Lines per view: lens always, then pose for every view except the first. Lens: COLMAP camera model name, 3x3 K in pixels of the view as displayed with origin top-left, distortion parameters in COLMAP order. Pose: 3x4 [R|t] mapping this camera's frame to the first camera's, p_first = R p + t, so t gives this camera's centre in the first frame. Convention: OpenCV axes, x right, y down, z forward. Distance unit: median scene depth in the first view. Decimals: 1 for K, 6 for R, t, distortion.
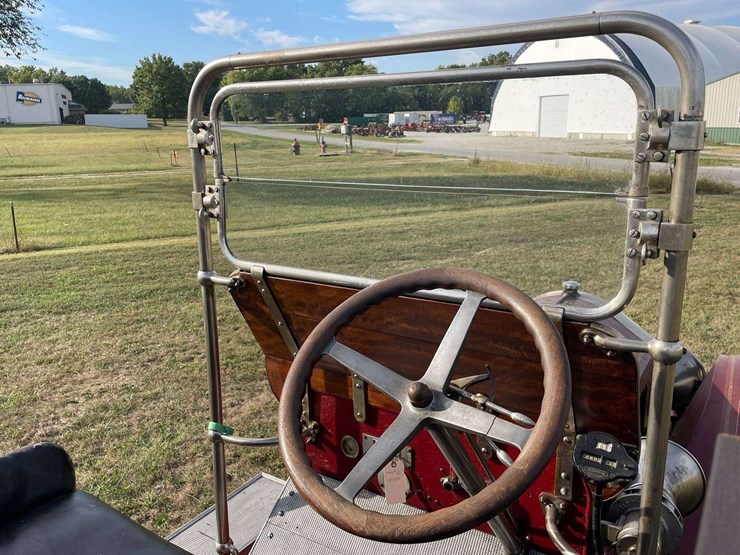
lens RADIAL K [[613.2, 0, 370.8], [0, 613.2, 278.7], [0, 0, 1]] dist [0.080345, -0.112363]
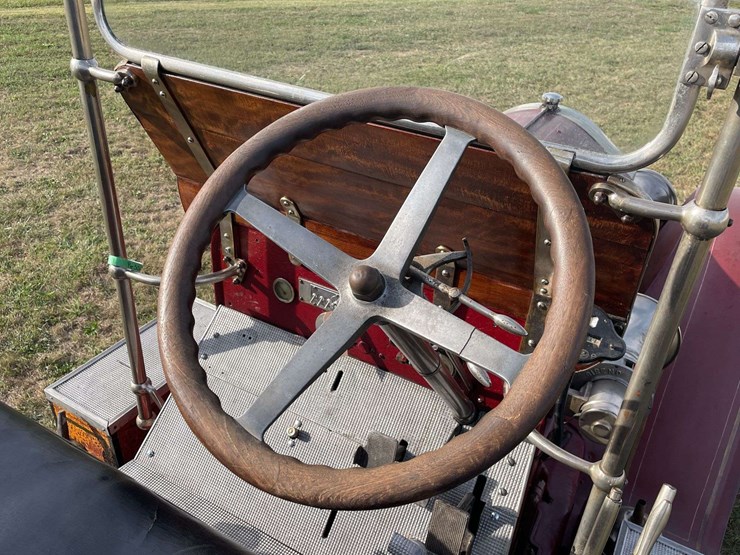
lens RADIAL K [[613.2, 0, 373.2], [0, 613.2, 278.0], [0, 0, 1]] dist [0.080345, -0.112363]
pose [[0.995809, 0.029507, 0.086565, 0.016286], [-0.055720, 0.946314, 0.318409, -0.020939], [-0.072522, -0.321898, 0.943993, 0.208573]]
